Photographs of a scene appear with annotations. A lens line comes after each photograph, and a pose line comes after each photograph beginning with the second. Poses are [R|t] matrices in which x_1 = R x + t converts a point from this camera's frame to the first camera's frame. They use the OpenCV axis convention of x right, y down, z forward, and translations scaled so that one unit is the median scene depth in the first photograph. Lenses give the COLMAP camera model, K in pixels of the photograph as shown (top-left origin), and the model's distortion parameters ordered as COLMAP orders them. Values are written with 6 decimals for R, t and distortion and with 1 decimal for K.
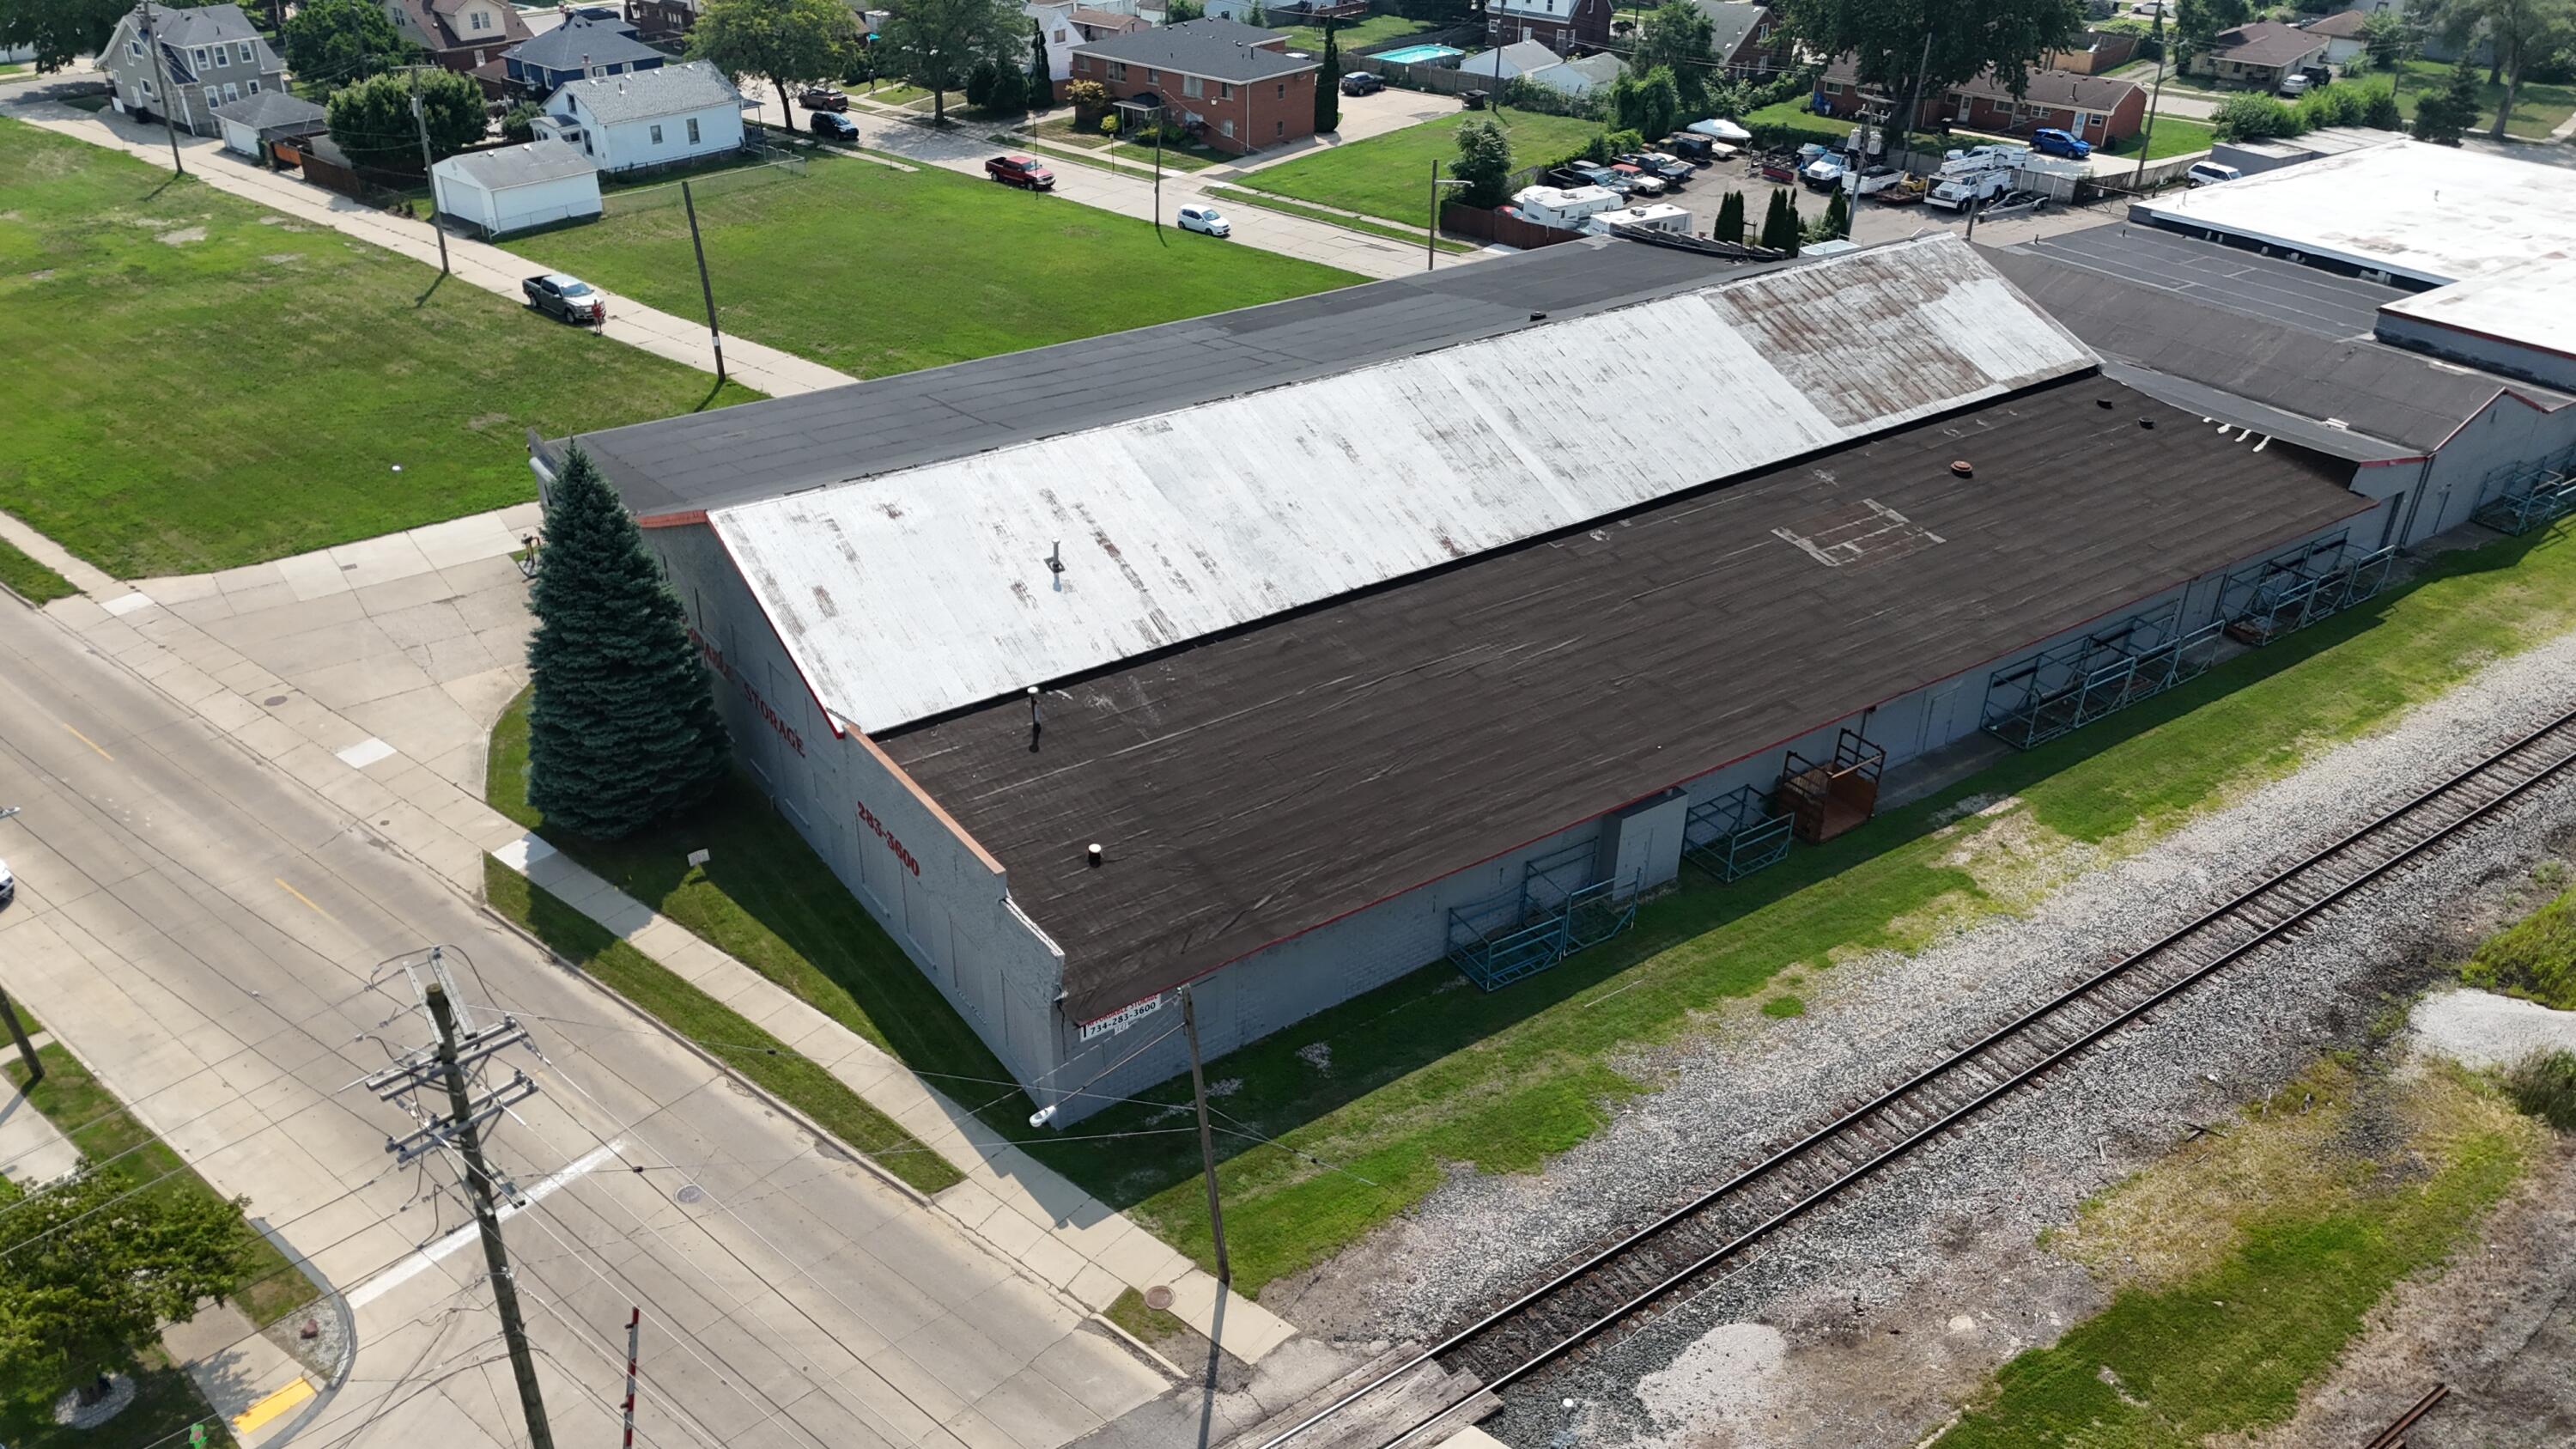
lens RADIAL K [[1954.9, 0, 1336.1], [0, 1954.9, 716.6], [0, 0, 1]] dist [0.067348, -0.079755]
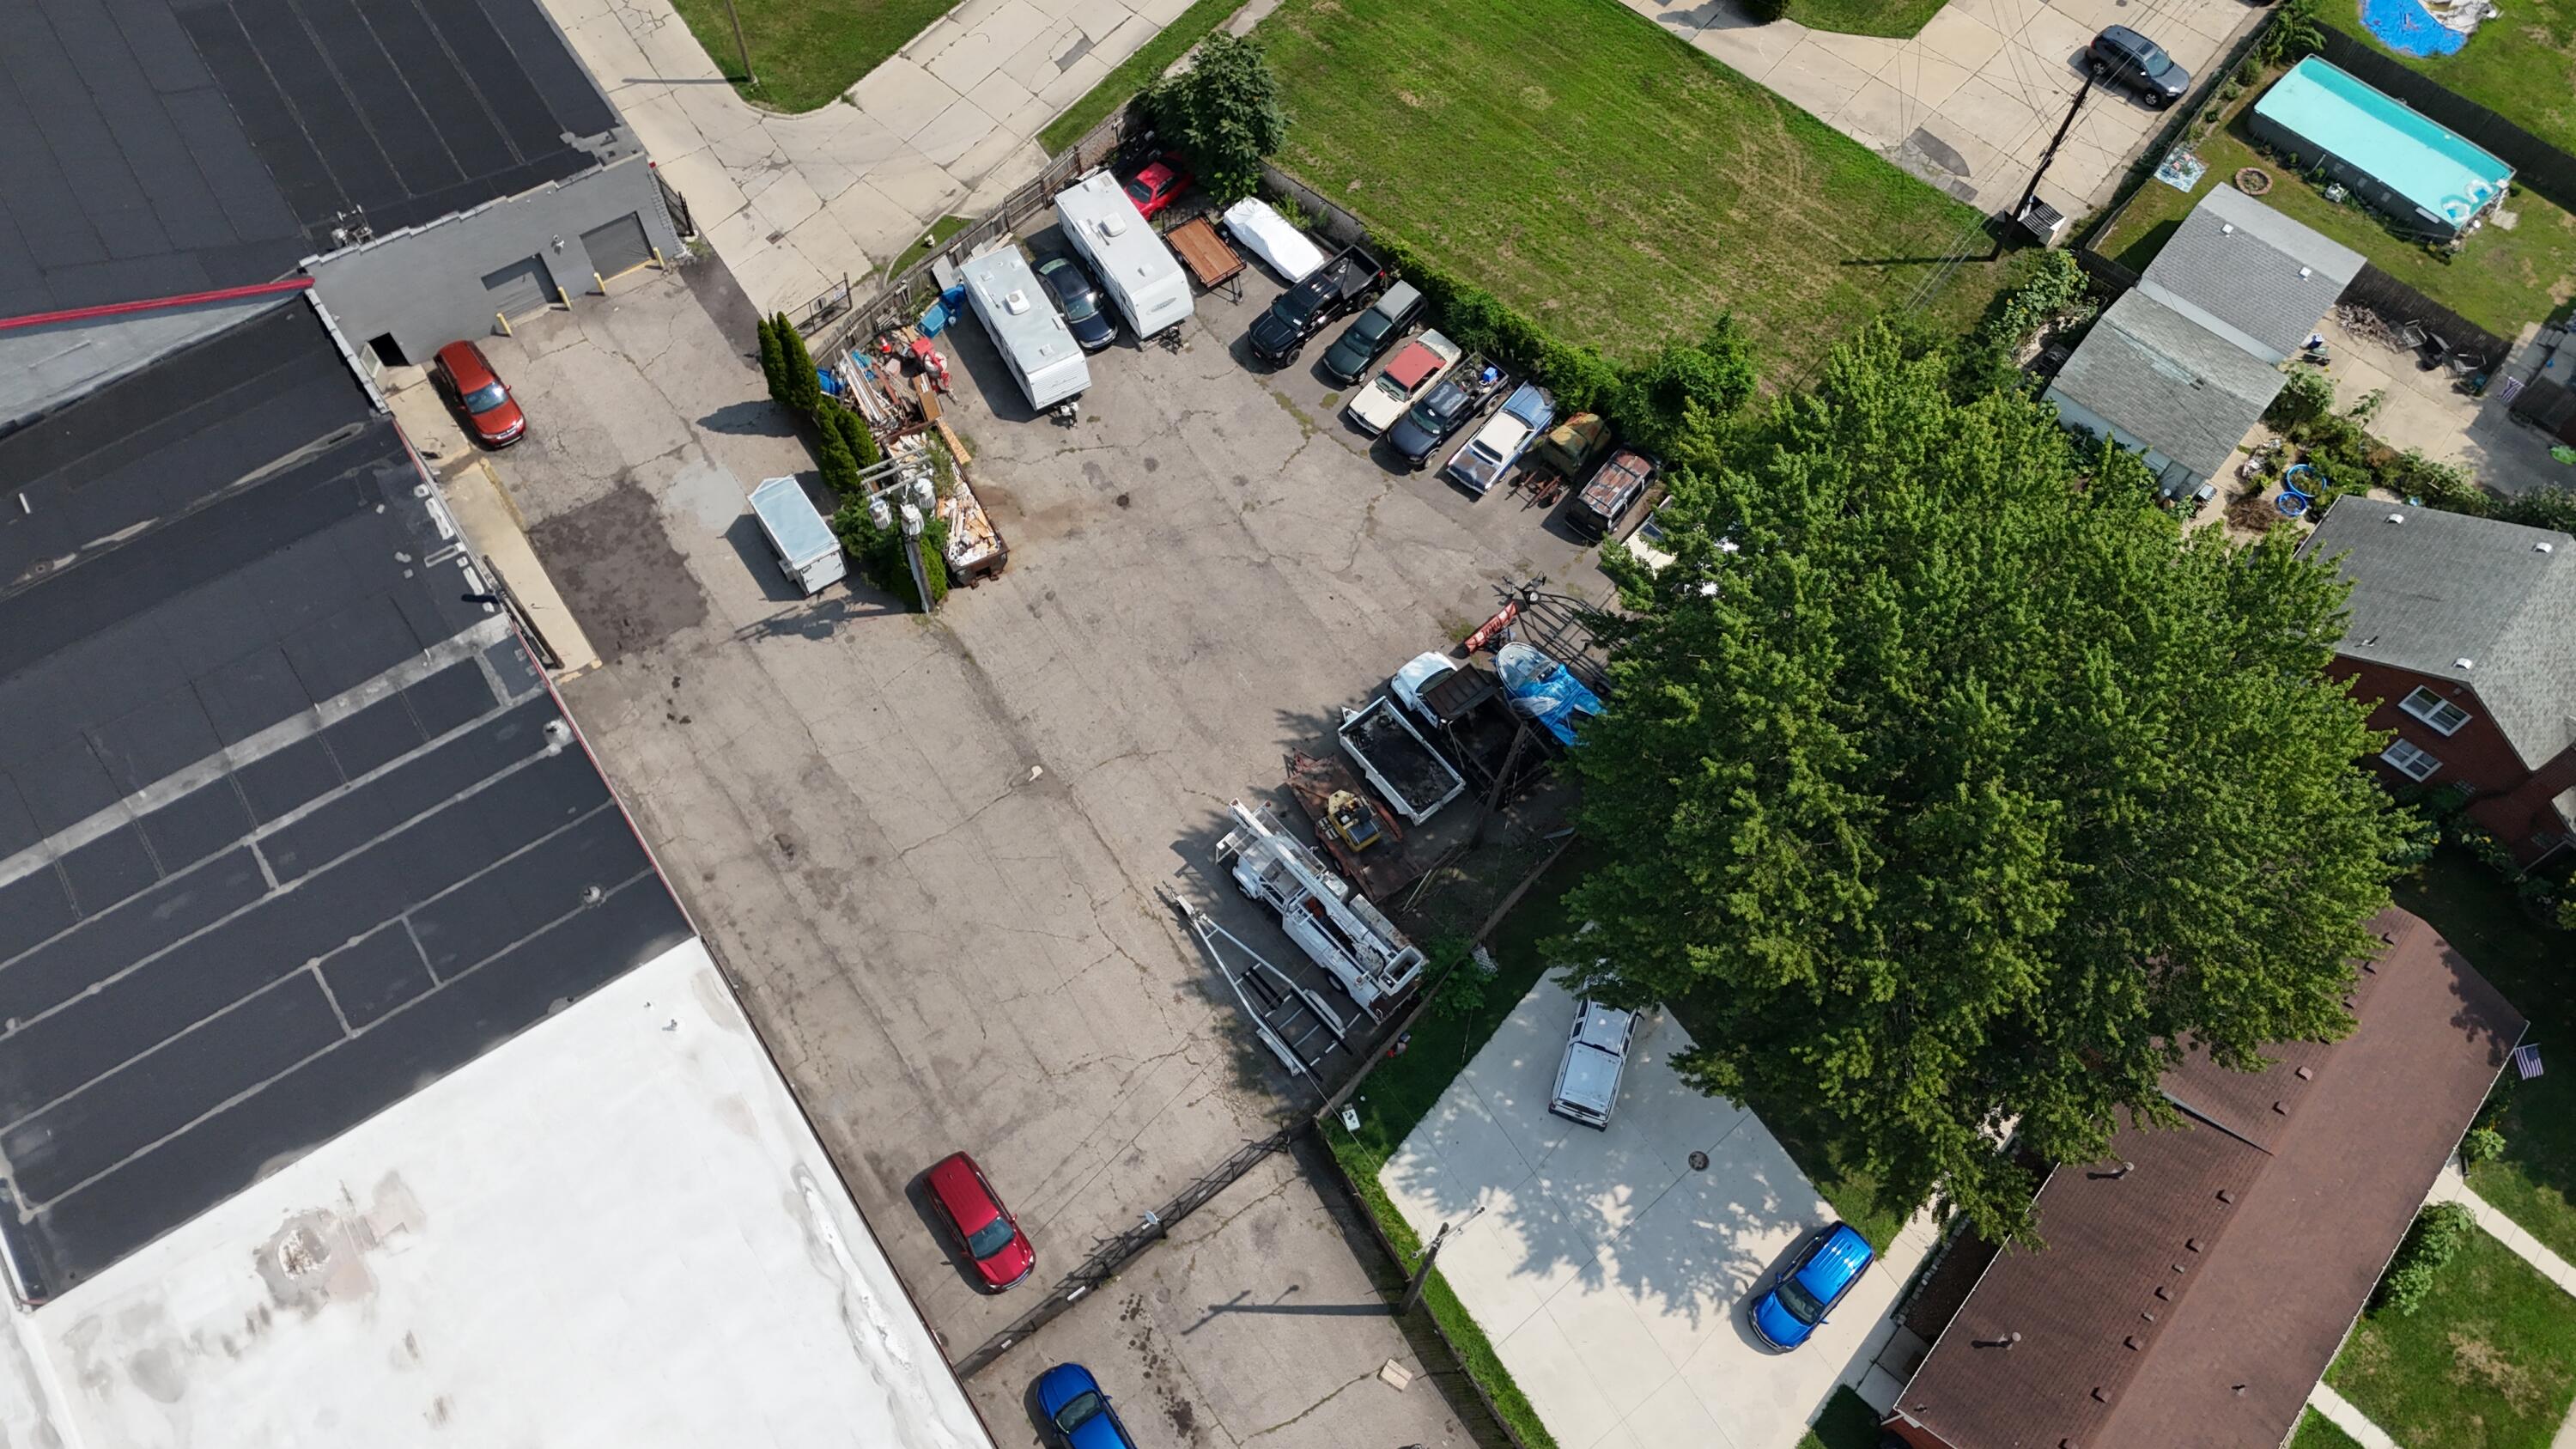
lens RADIAL K [[1799.1, 0, 1288.0], [0, 1799.1, 724.5], [0, 0, 1]] dist [0.058517, -0.044891]
pose [[-0.035108, 0.887888, -0.458719, 0.489373], [-0.499020, 0.382111, 0.777798, -0.635125], [0.865879, 0.256217, 0.429659, 0.780710]]
